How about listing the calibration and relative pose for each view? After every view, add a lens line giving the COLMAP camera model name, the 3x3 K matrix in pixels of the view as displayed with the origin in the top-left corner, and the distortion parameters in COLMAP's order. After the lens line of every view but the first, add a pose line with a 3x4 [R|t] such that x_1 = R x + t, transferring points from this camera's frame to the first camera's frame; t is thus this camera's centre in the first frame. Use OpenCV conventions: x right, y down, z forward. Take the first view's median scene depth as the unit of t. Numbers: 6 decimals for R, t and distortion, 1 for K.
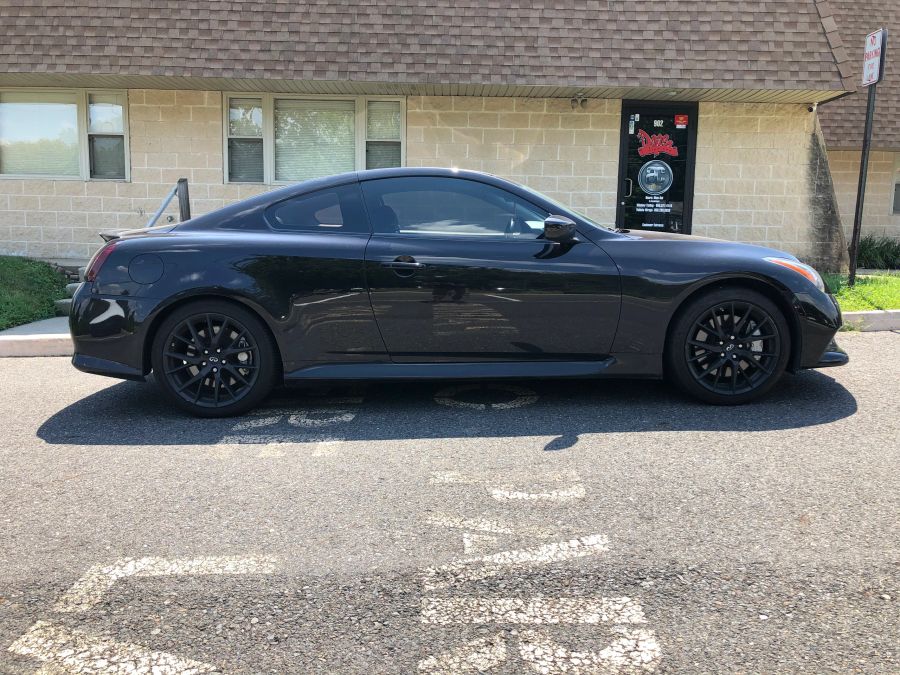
lens RADIAL K [[764.2, 0, 453.9], [0, 764.2, 333.7], [0, 0, 1]] dist [0.018493, -0.011212]
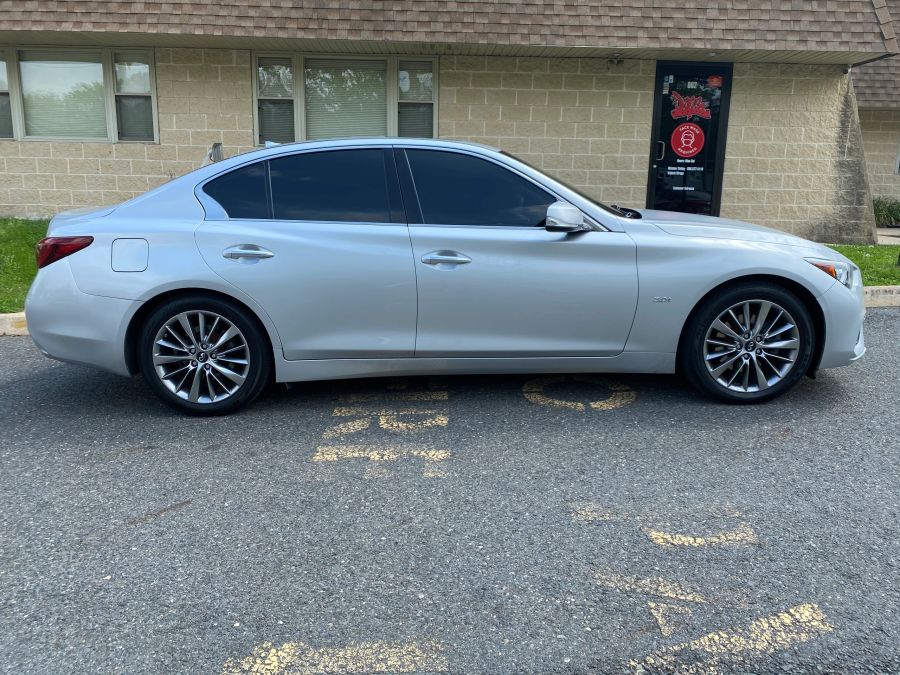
lens RADIAL K [[707.9, 0, 454.1], [0, 707.9, 333.1], [0, 0, 1]] dist [0.022426, -0.026344]
pose [[0.999879, -0.002503, 0.015368, -0.062785], [0.001272, 0.996827, 0.079587, -0.030087], [-0.015518, -0.079558, 0.996709, 0.067042]]
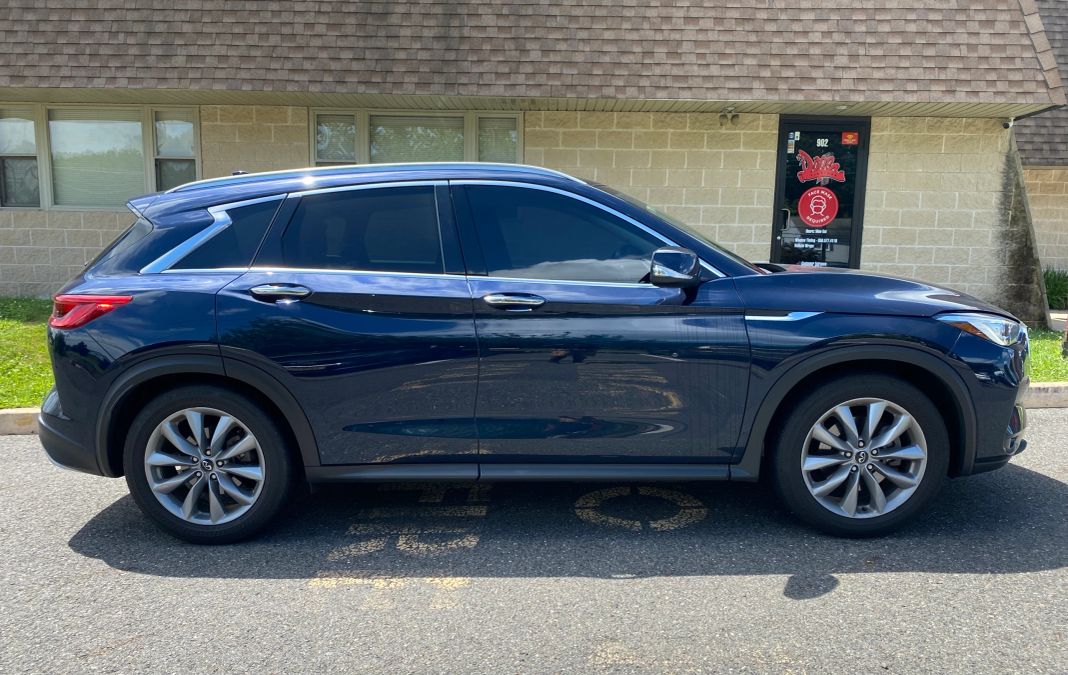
lens RADIAL K [[842.6, 0, 540.3], [0, 842.6, 393.2], [0, 0, 1]] dist [0.013834, -0.015258]
pose [[0.999662, 0.003922, -0.025712, -0.020317], [-0.002988, 0.999338, 0.036265, -0.035046], [0.025837, -0.036176, 0.999011, 0.059720]]
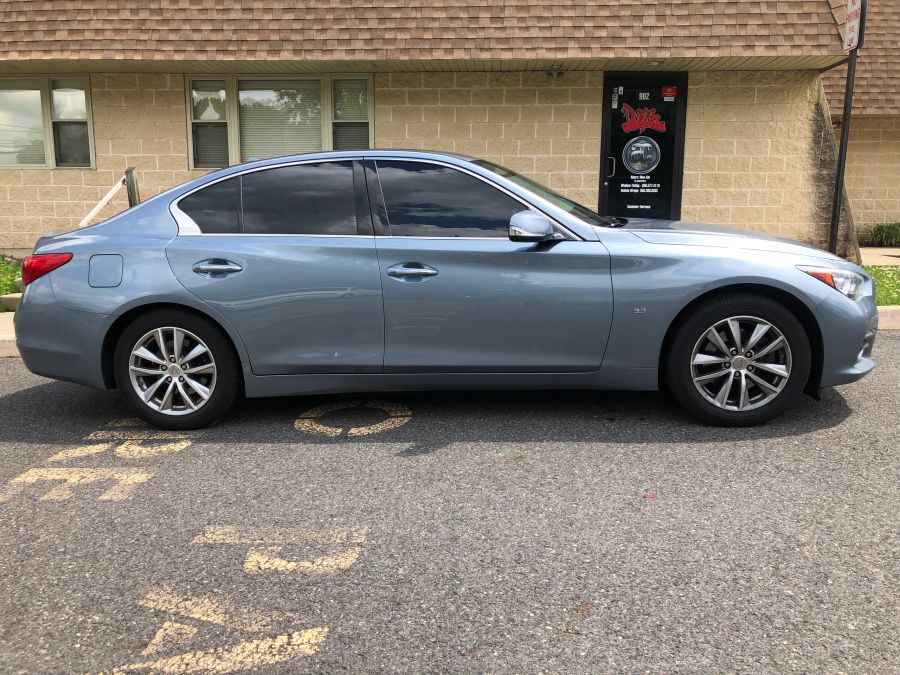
lens RADIAL K [[764.2, 0, 452.7], [0, 764.2, 334.7], [0, 0, 1]] dist [0.018493, -0.011212]
pose [[0.997400, -0.002082, -0.072030, 0.112812], [0.004756, 0.999305, 0.036974, -0.024414], [0.071903, -0.037220, 0.996717, 0.055776]]
